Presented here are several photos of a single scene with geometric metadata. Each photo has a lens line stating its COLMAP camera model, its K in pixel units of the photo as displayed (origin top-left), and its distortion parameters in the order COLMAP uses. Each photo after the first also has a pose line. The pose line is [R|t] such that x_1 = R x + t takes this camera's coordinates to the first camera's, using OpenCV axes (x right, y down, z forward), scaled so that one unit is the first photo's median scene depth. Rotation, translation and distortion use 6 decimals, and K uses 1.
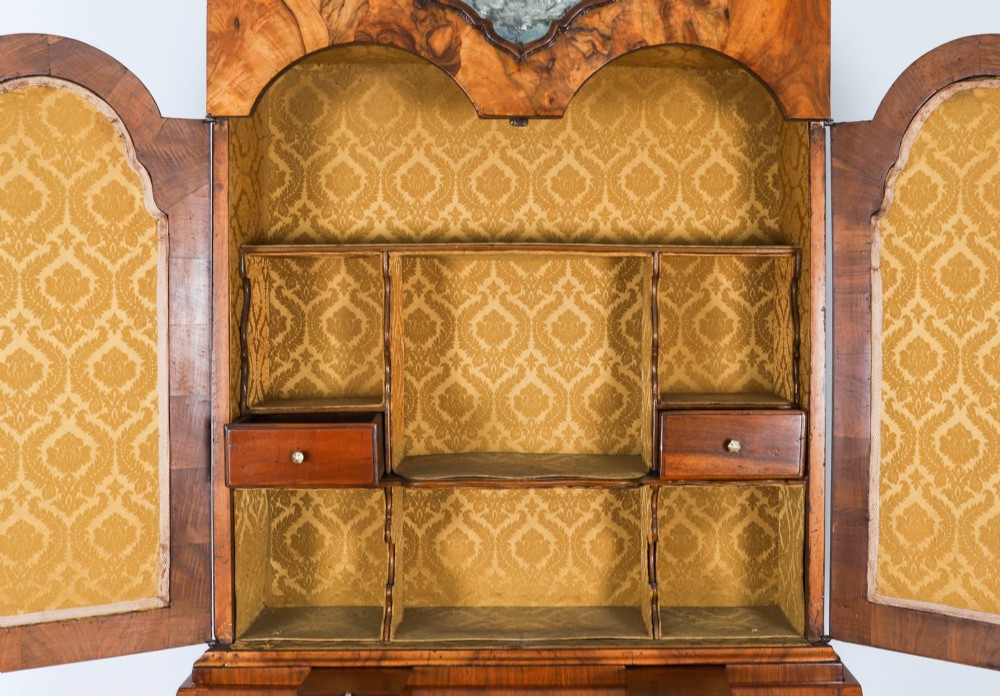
lens RADIAL K [[1307.3, 0, 592.0], [0, 1307.3, 265.0], [0, 0, 1]] dist [-0.052924, 0.000000]
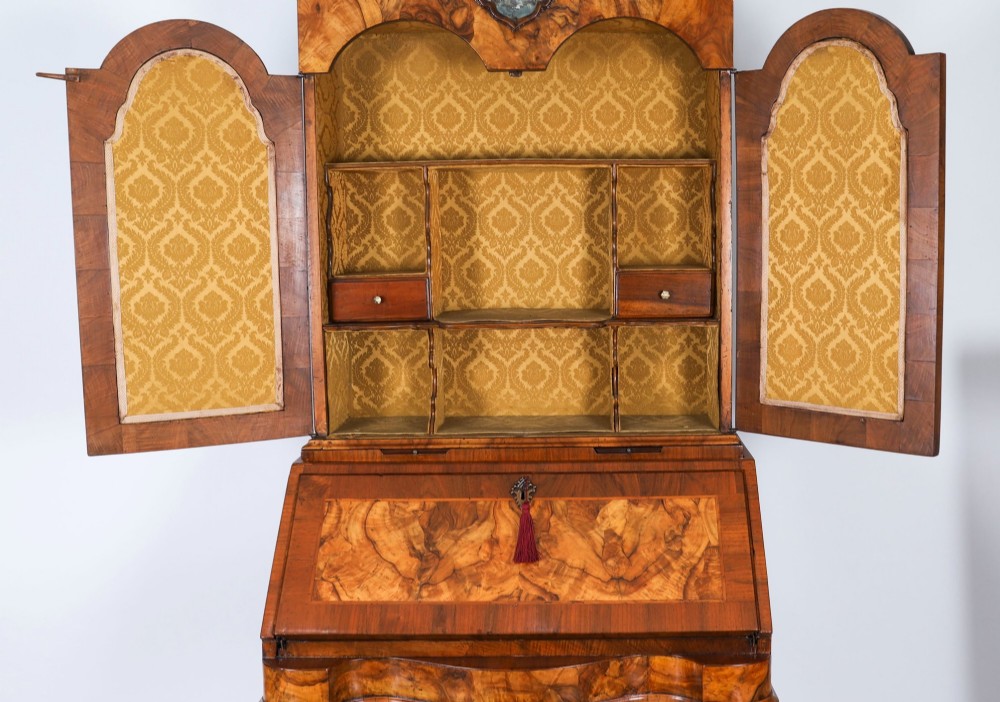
lens RADIAL K [[1124.9, 0, 611.7], [0, 1124.9, 291.2], [0, 0, 1]] dist [-0.083590, 0.000000]
pose [[0.999859, -0.009675, -0.013705, 0.064734], [0.010822, 0.996216, 0.086231, 0.023509], [0.012818, -0.086367, 0.996181, -0.245781]]
